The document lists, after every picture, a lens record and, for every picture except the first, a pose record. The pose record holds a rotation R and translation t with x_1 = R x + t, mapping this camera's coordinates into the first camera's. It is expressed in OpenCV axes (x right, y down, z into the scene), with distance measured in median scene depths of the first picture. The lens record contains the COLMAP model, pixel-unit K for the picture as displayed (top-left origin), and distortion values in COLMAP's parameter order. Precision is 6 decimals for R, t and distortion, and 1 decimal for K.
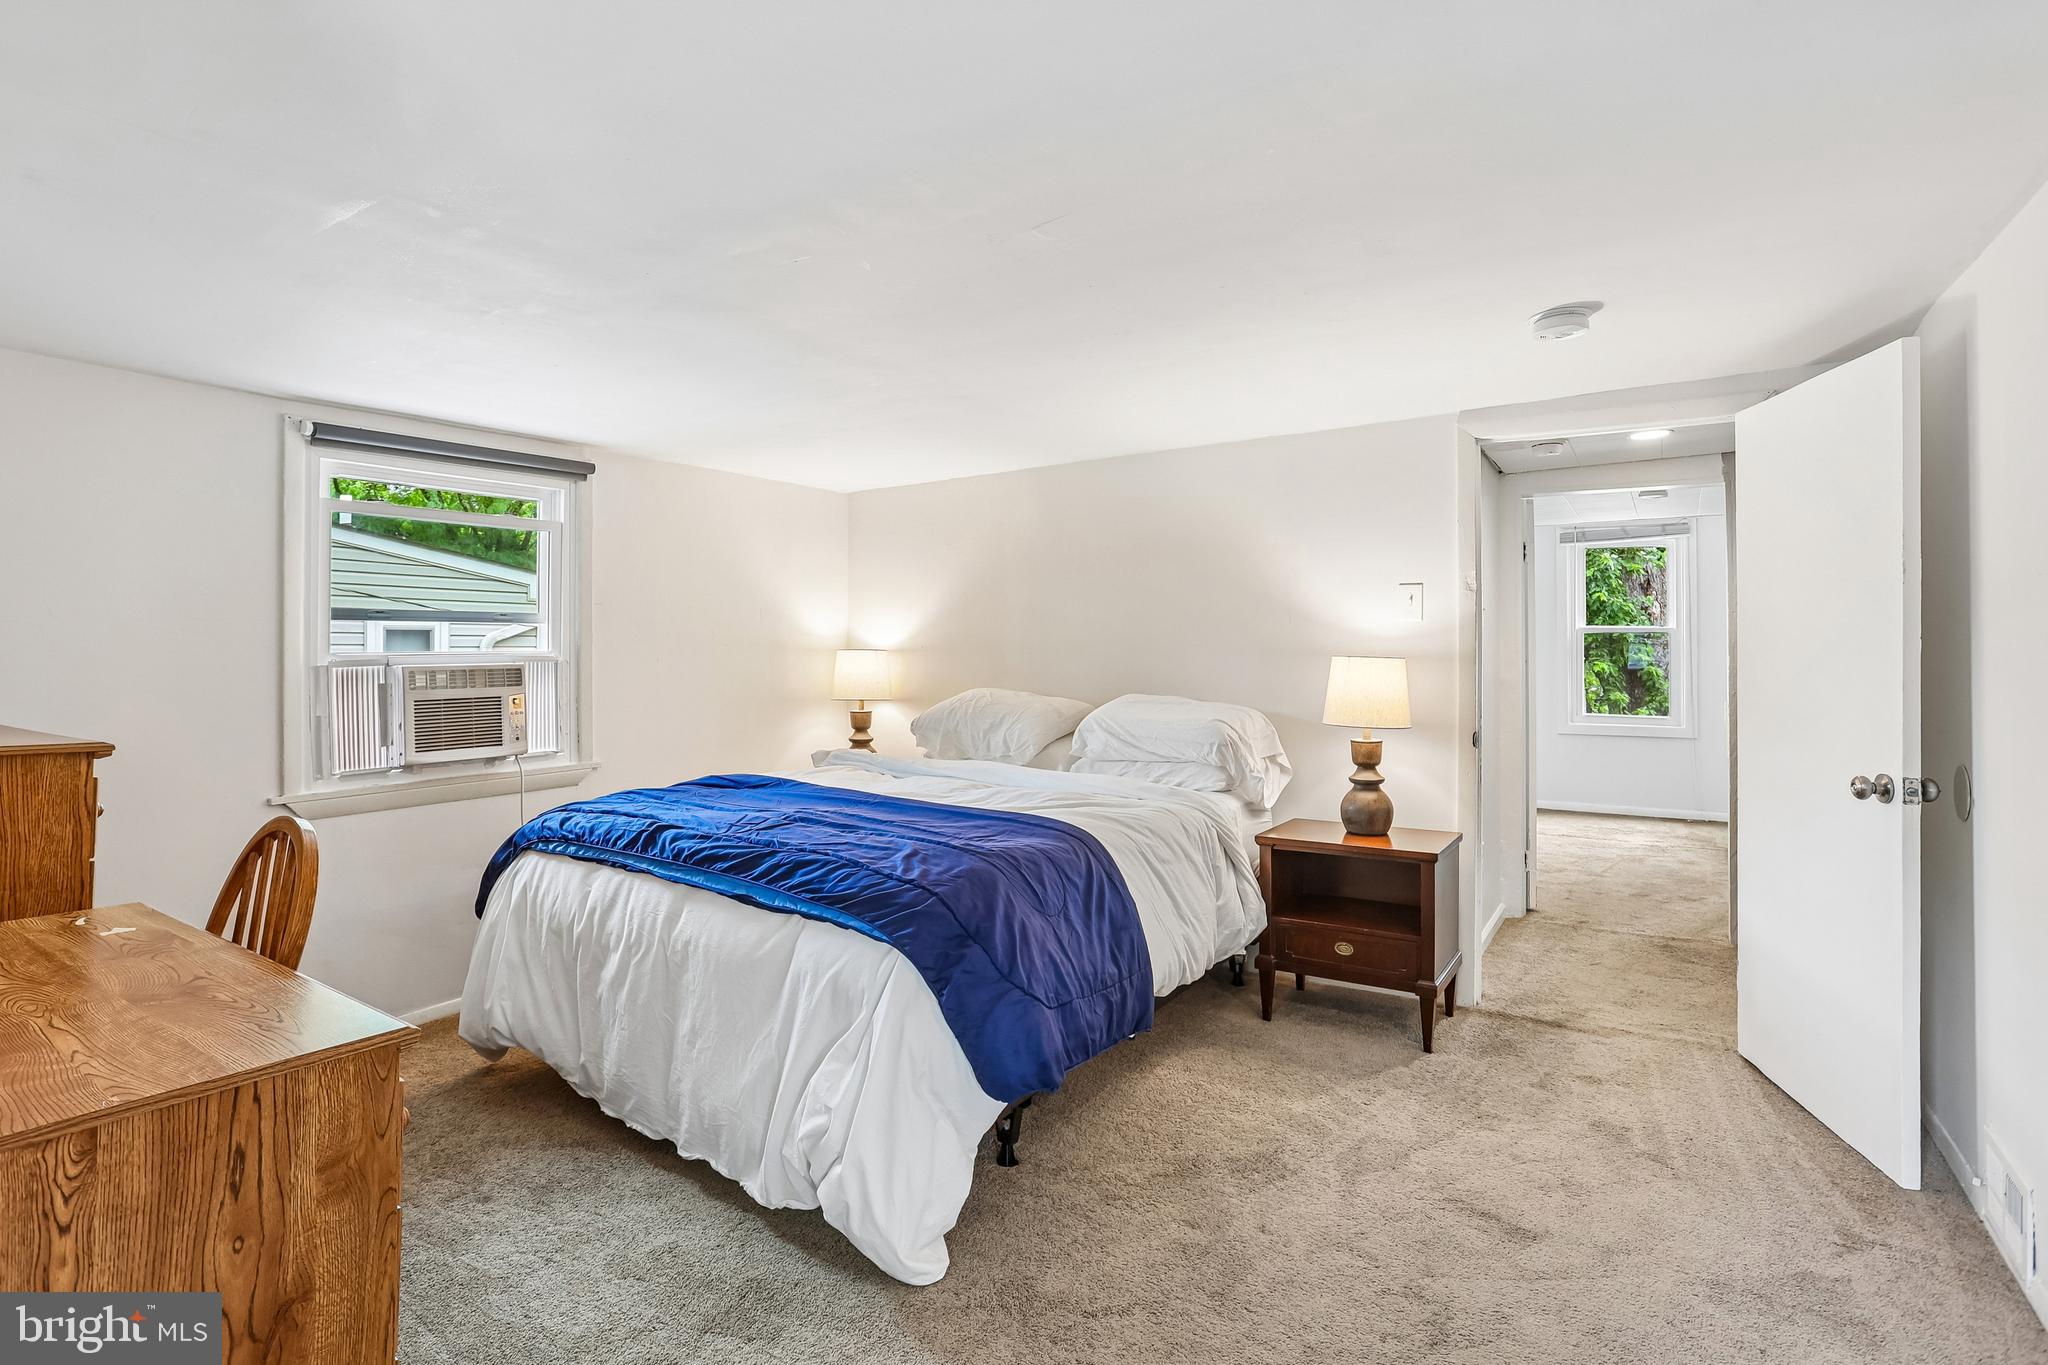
lens RADIAL K [[1015.3, 0, 1019.5], [0, 1015.3, 655.8], [0, 0, 1]] dist [-0.054040, -0.000092]
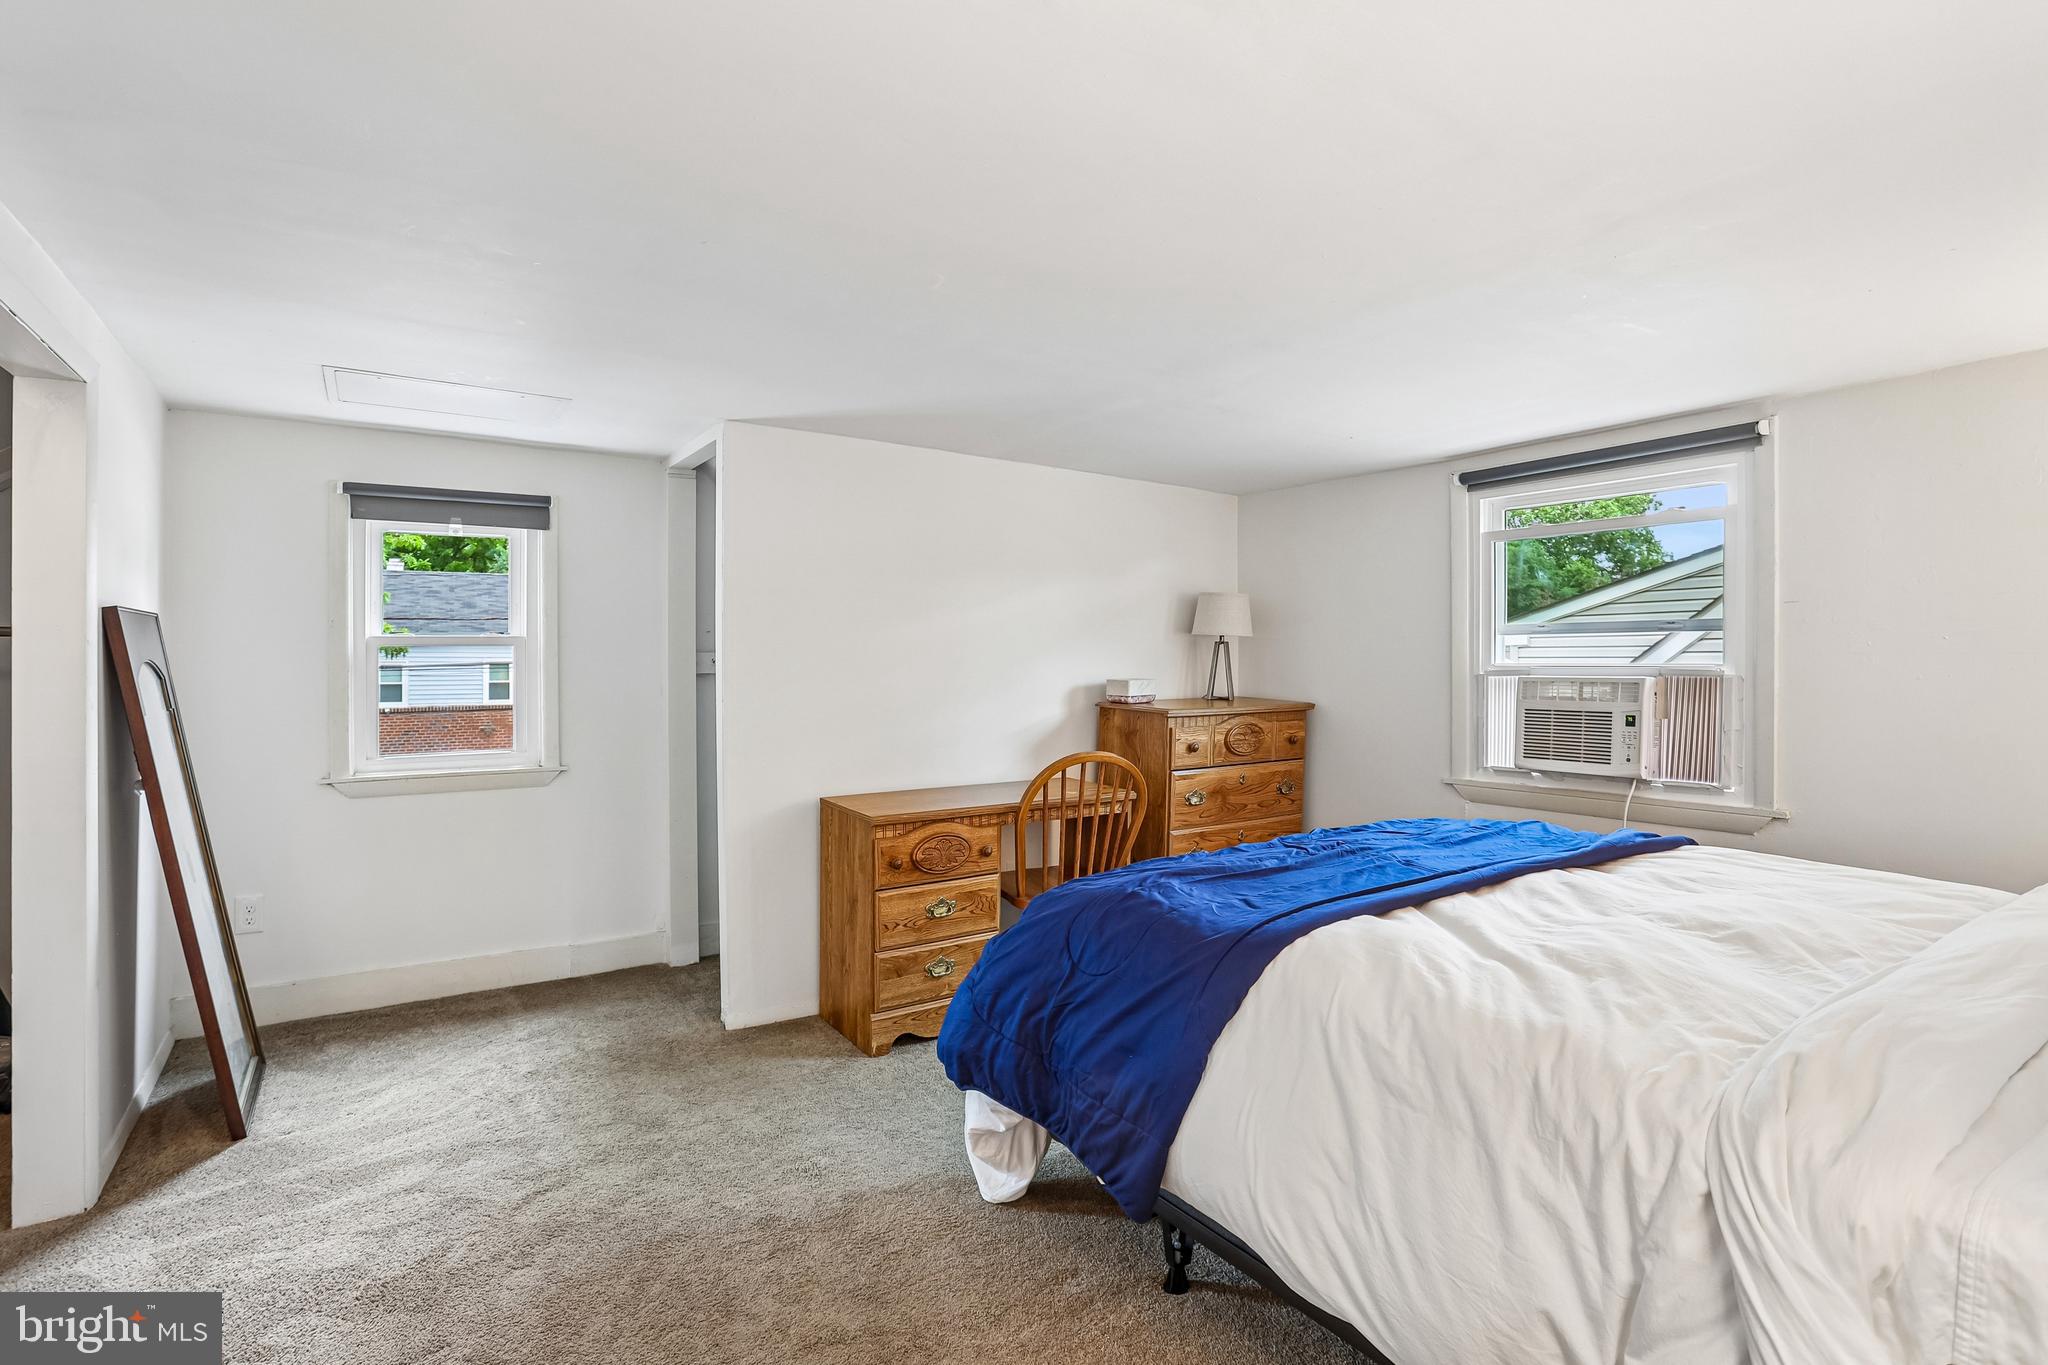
lens RADIAL K [[1015.3, 0, 1019.5], [0, 1015.3, 655.8], [0, 0, 1]] dist [-0.054040, -0.000092]
pose [[-0.398625, 0.004409, -0.917104, 0.604126], [0.002765, 0.999990, 0.003606, -0.017526], [0.917110, -0.001098, -0.398633, 0.944321]]
